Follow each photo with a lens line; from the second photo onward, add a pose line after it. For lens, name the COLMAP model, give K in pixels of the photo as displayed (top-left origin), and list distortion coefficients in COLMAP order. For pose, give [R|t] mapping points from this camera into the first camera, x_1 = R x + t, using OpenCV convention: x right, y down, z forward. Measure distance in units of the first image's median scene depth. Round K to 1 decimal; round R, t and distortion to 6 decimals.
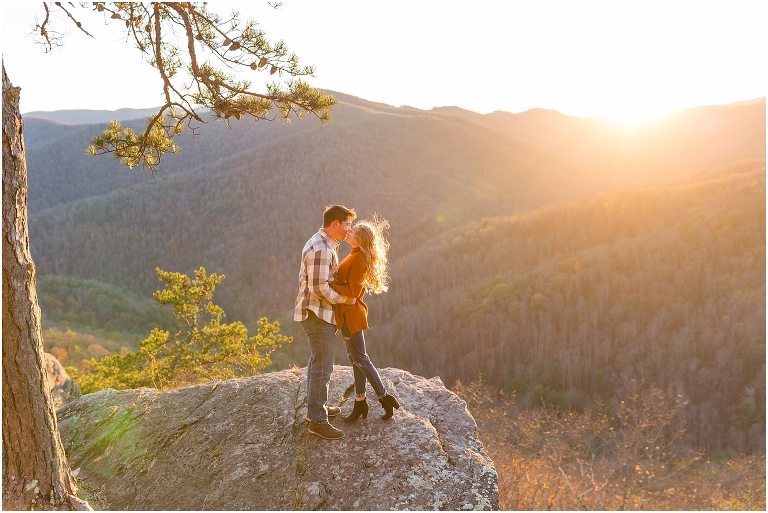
lens RADIAL K [[721.0, 0, 384.0], [0, 721.0, 256.5], [0, 0, 1]] dist [0.003063, -0.001262]
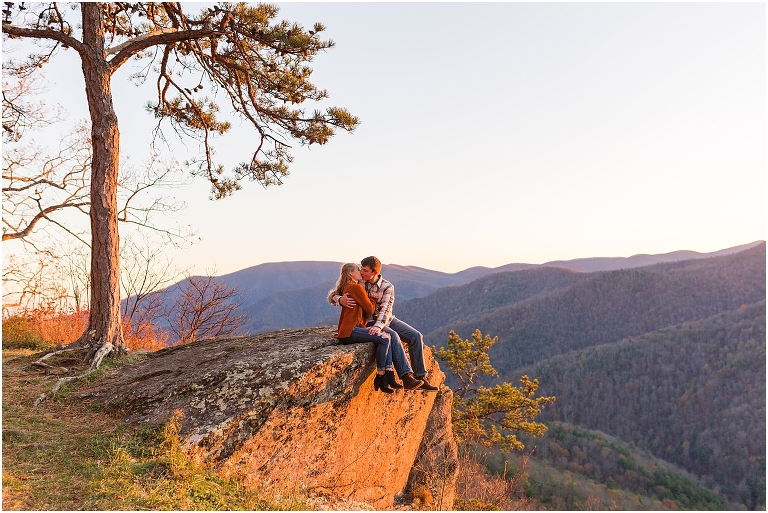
lens RADIAL K [[761.3, 0, 383.8], [0, 761.3, 238.4], [0, 0, 1]] dist [-0.010710, 0.017922]
pose [[0.788931, -0.053723, -0.612129, 1.066001], [-0.082999, 0.977725, -0.192781, 0.347976], [0.608851, 0.202897, 0.766898, -0.019600]]
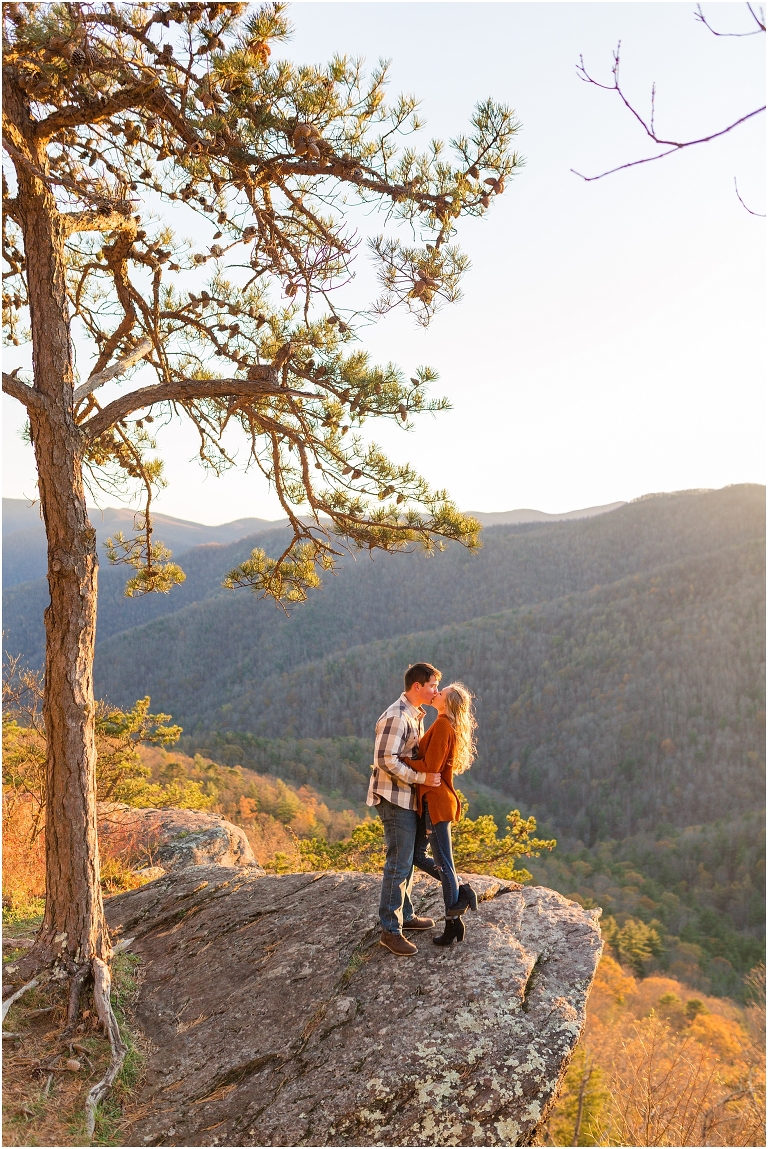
lens RADIAL K [[1081.4, 0, 384.0], [0, 1081.4, 574.5], [0, 0, 1]] dist [-0.002258, 0.017257]
pose [[0.914362, 0.029783, -0.403801, 0.413597], [-0.088217, 0.987987, -0.126886, -0.011923], [0.395171, 0.151642, 0.906005, -0.176311]]
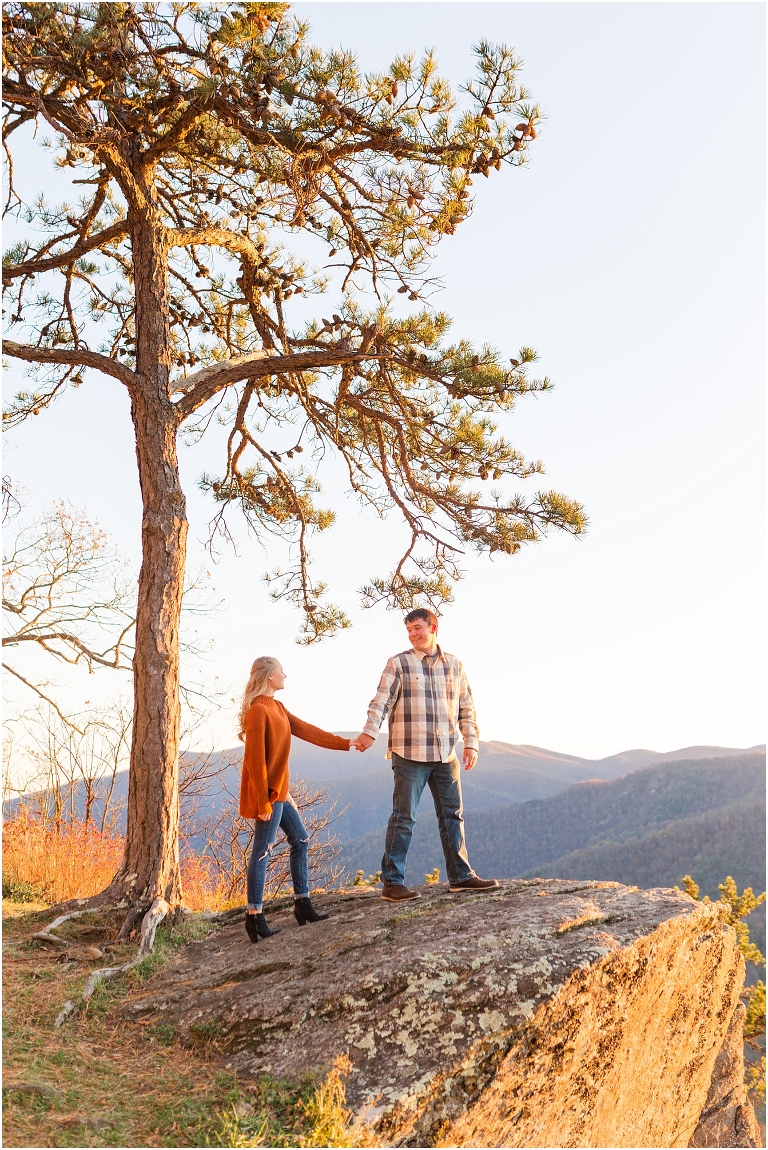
lens RADIAL K [[1229.3, 0, 383.0], [0, 1229.3, 539.3], [0, 0, 1]] dist [0.000806, 0.005919]
pose [[0.738109, -0.118585, -0.664178, 0.810977], [-0.124798, 0.943447, -0.307137, 0.314488], [0.663039, 0.309588, 0.681568, -0.036087]]
